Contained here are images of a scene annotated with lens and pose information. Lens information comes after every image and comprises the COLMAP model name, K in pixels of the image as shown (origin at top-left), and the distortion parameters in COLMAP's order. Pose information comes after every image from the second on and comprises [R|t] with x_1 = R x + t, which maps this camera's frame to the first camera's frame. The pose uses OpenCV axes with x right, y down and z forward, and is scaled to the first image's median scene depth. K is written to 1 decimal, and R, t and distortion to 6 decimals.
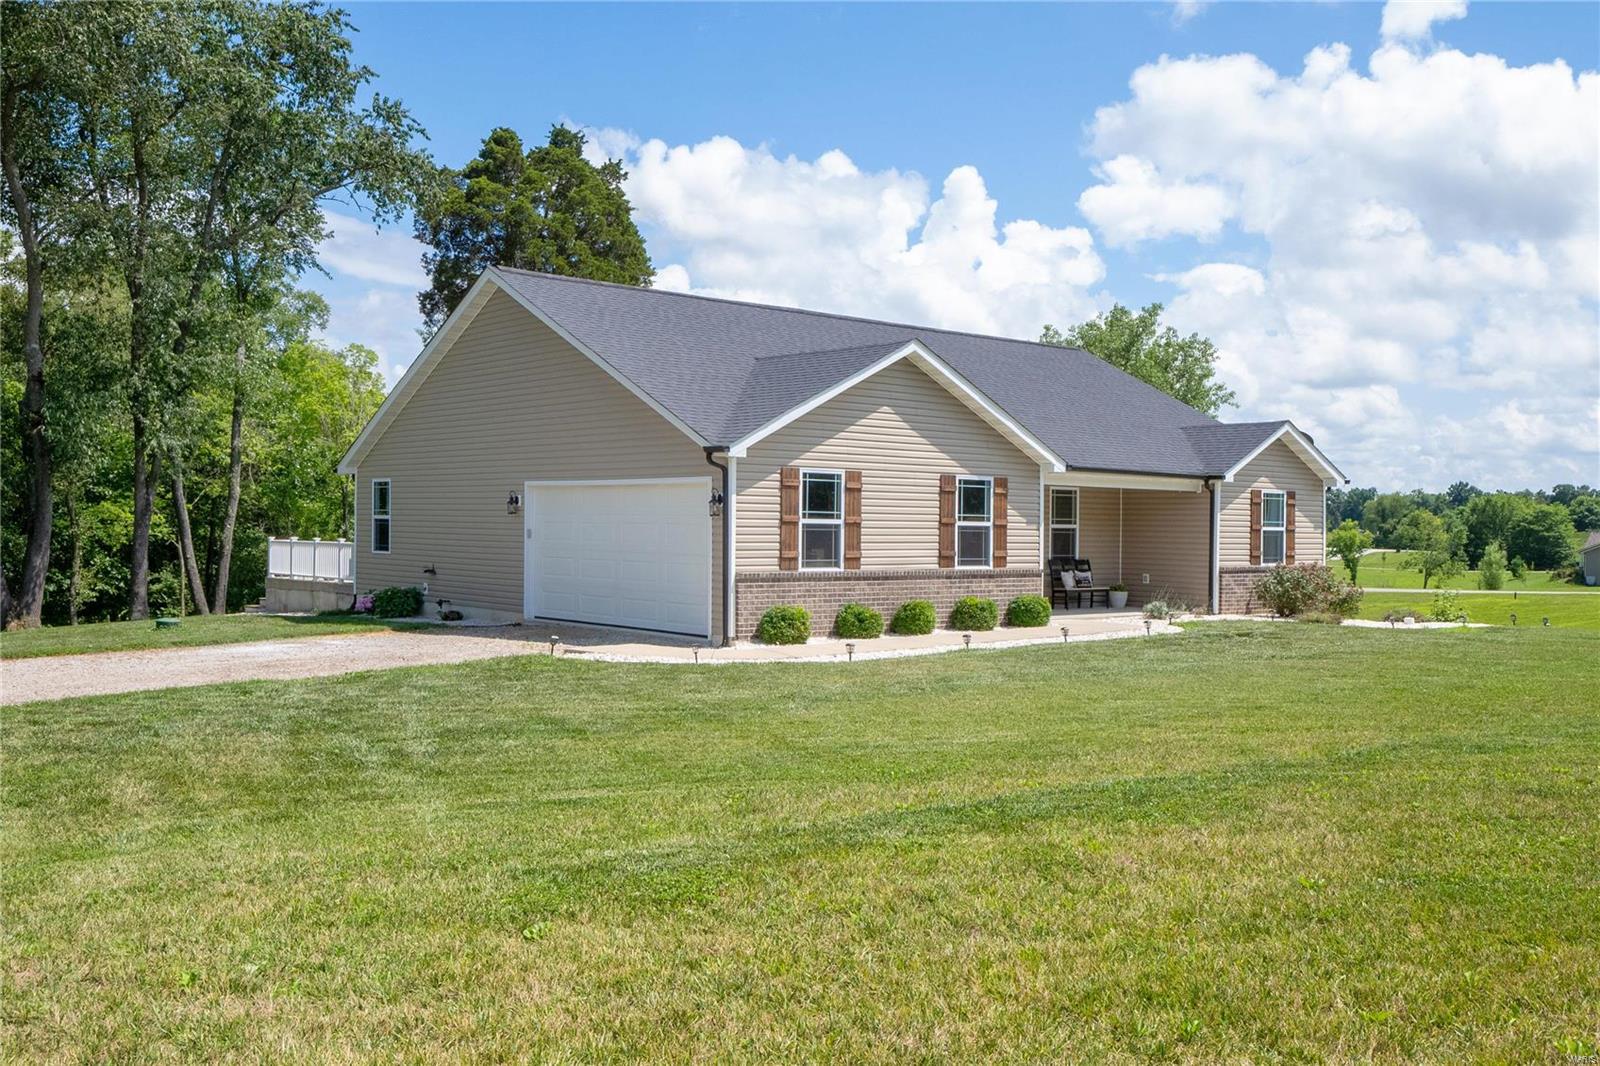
lens RADIAL K [[1507.0, 0, 800.0], [0, 1507.0, 533.0], [0, 0, 1]] dist [0.121692, -0.000105]
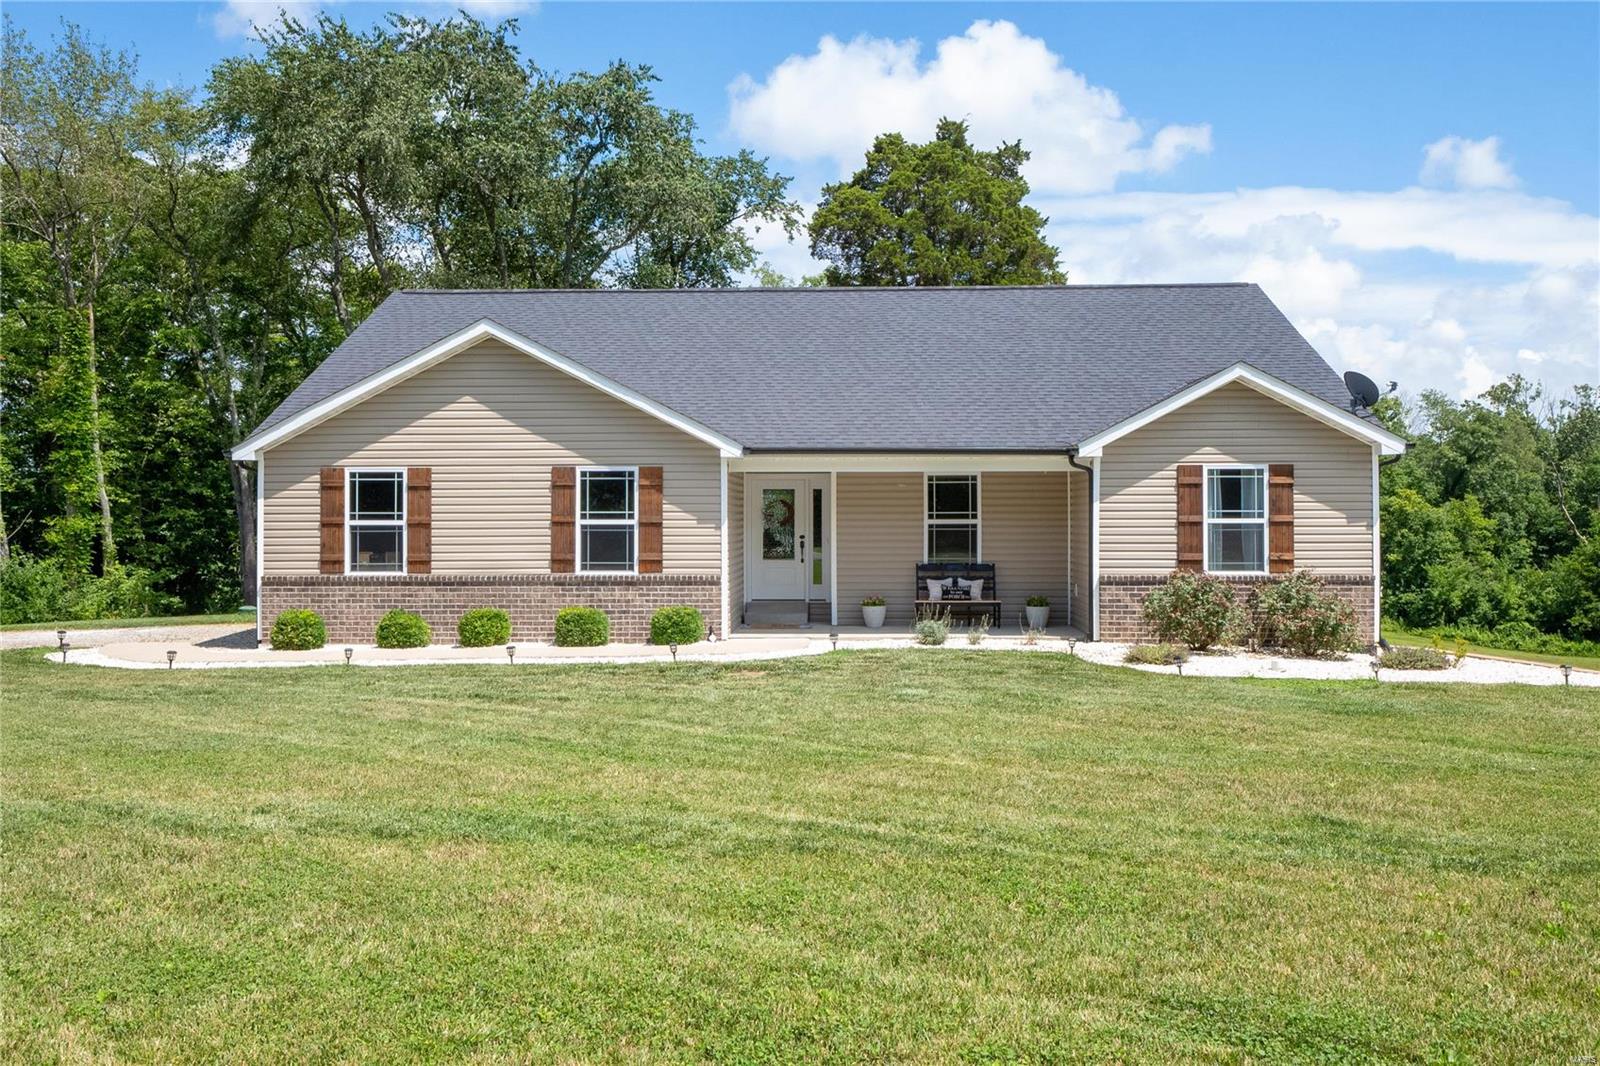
lens RADIAL K [[1409.8, 0, 754.8], [0, 1409.8, 511.7], [0, 0, 1]] dist [0.010704, -0.000428]
pose [[0.716236, -0.013622, -0.697726, 0.735279], [0.009675, 0.999907, -0.009589, -0.003439], [0.697791, 0.000117, 0.716301, 0.482768]]
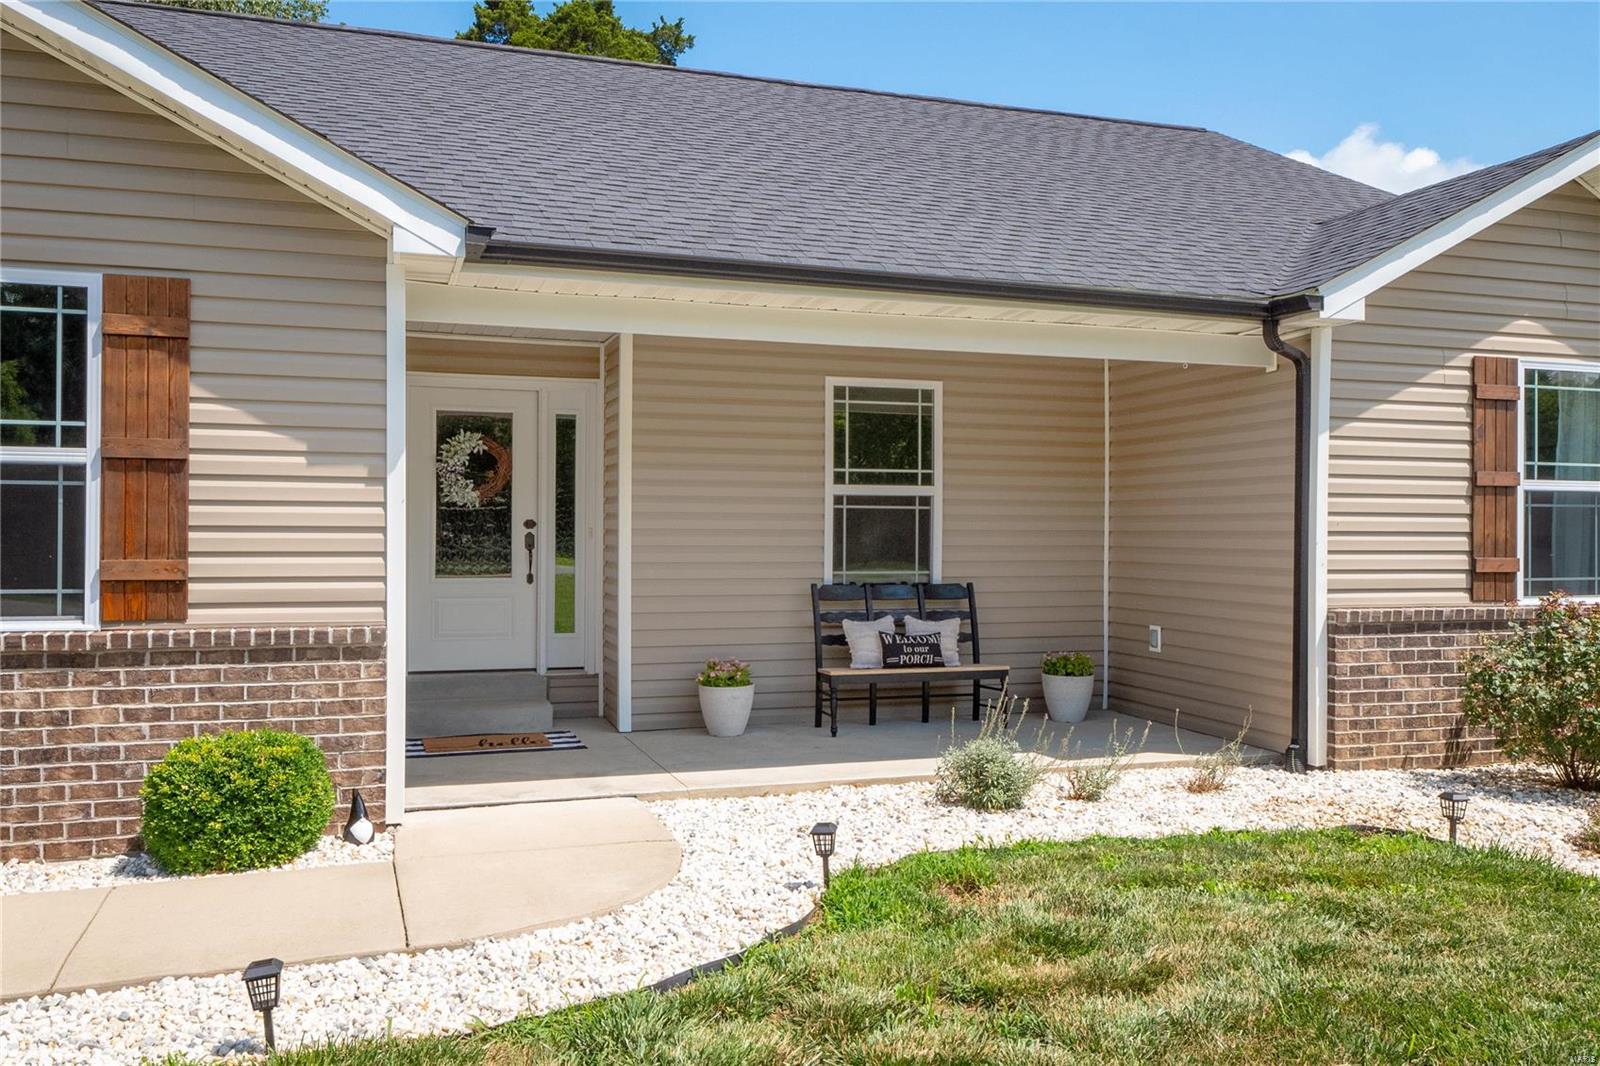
lens RADIAL K [[1319.4, 0, 775.6], [0, 1319.4, 534.6], [0, 0, 1]] dist [0.002953, -0.005894]
pose [[0.923226, -0.005765, -0.384215, 0.324142], [0.005033, 0.999983, -0.002912, 0.008884], [0.384225, 0.000755, 0.923239, 0.844650]]
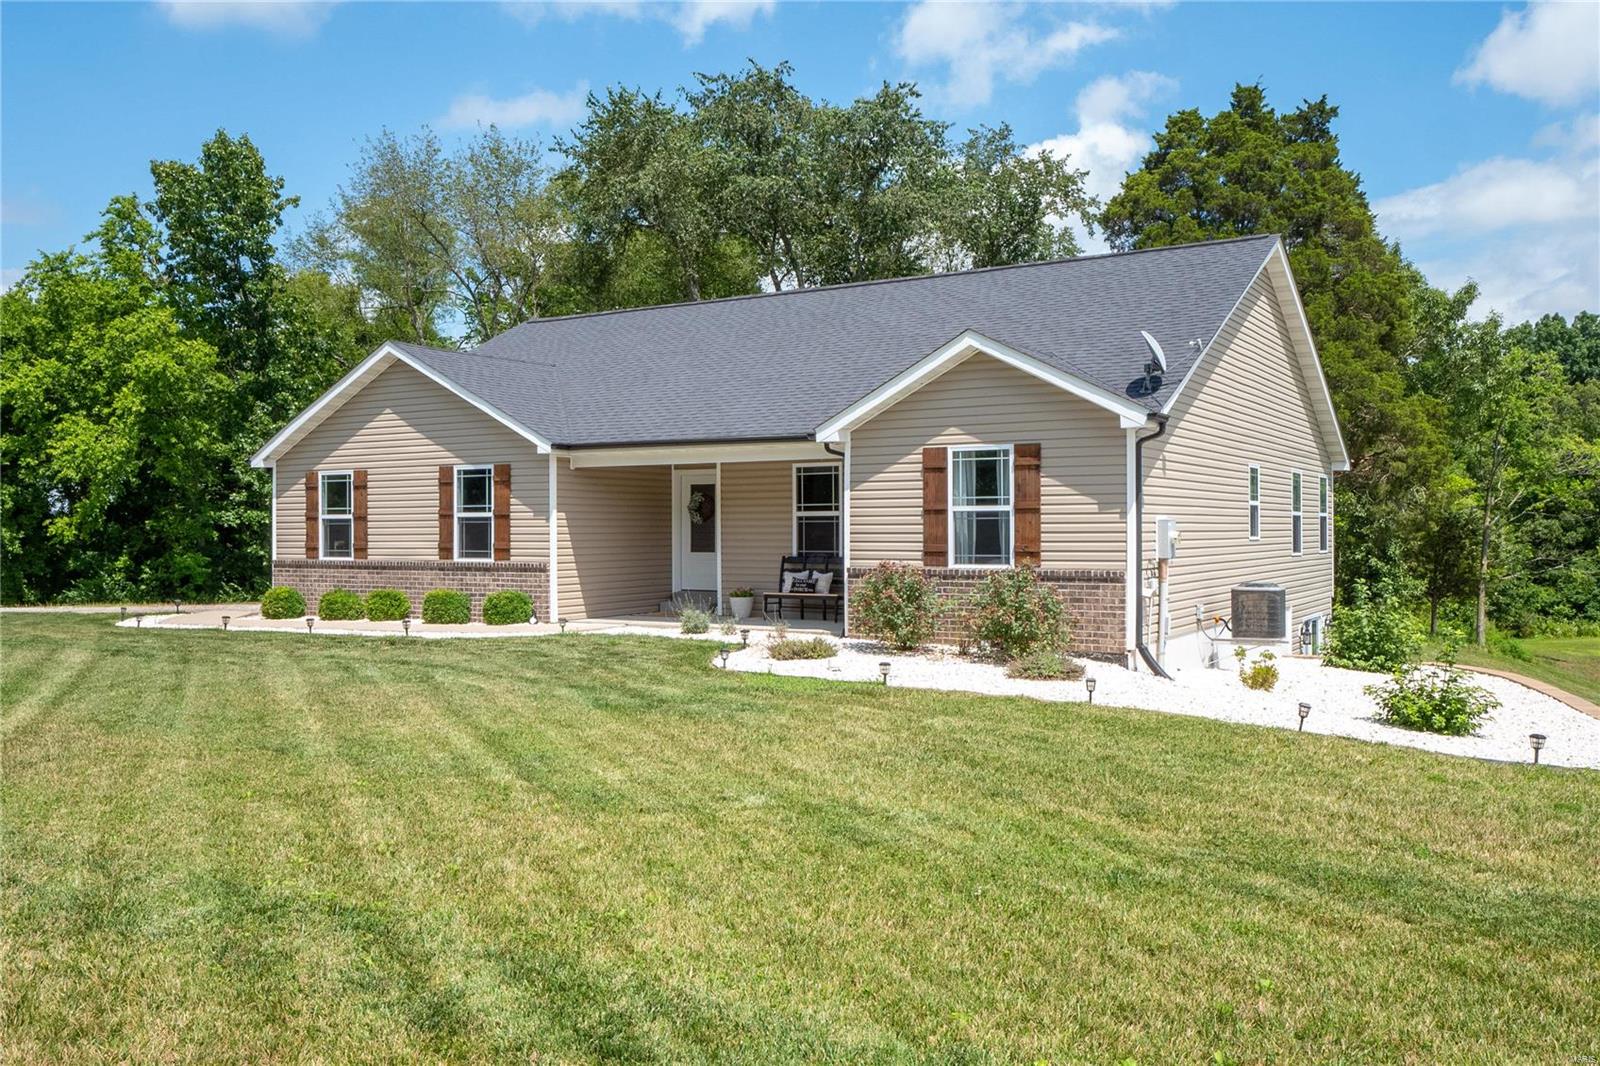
lens RADIAL K [[1319.4, 0, 775.6], [0, 1319.4, 534.6], [0, 0, 1]] dist [0.002953, -0.005894]
pose [[0.283792, -0.006389, -0.958865, 0.978765], [0.007339, 0.999963, -0.004491, 0.011881], [0.958858, -0.005762, 0.283828, 0.944222]]
